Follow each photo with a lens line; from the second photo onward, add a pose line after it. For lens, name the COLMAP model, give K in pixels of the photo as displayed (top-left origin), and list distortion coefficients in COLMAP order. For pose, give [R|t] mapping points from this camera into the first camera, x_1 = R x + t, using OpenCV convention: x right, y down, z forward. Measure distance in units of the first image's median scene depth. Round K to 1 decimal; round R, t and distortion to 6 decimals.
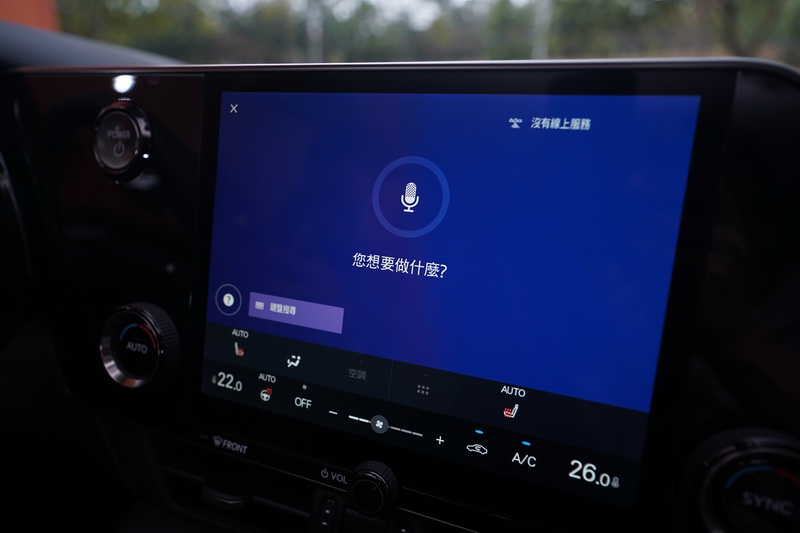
lens RADIAL K [[433.1, 0, 400.0], [0, 433.1, 266.5], [0, 0, 1]] dist [0.003942, -0.000559]
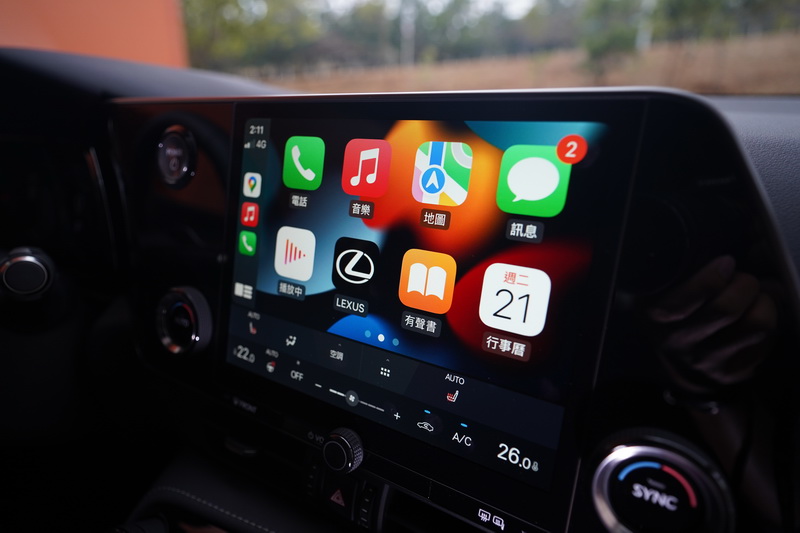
lens RADIAL K [[433.1, 0, 400.0], [0, 433.1, 266.5], [0, 0, 1]] dist [0.003942, -0.000559]
pose [[0.981093, 0.040123, -0.189332, 0.299204], [-0.038173, 0.999174, 0.013938, -0.019902], [0.189735, -0.006447, 0.981814, -0.144785]]
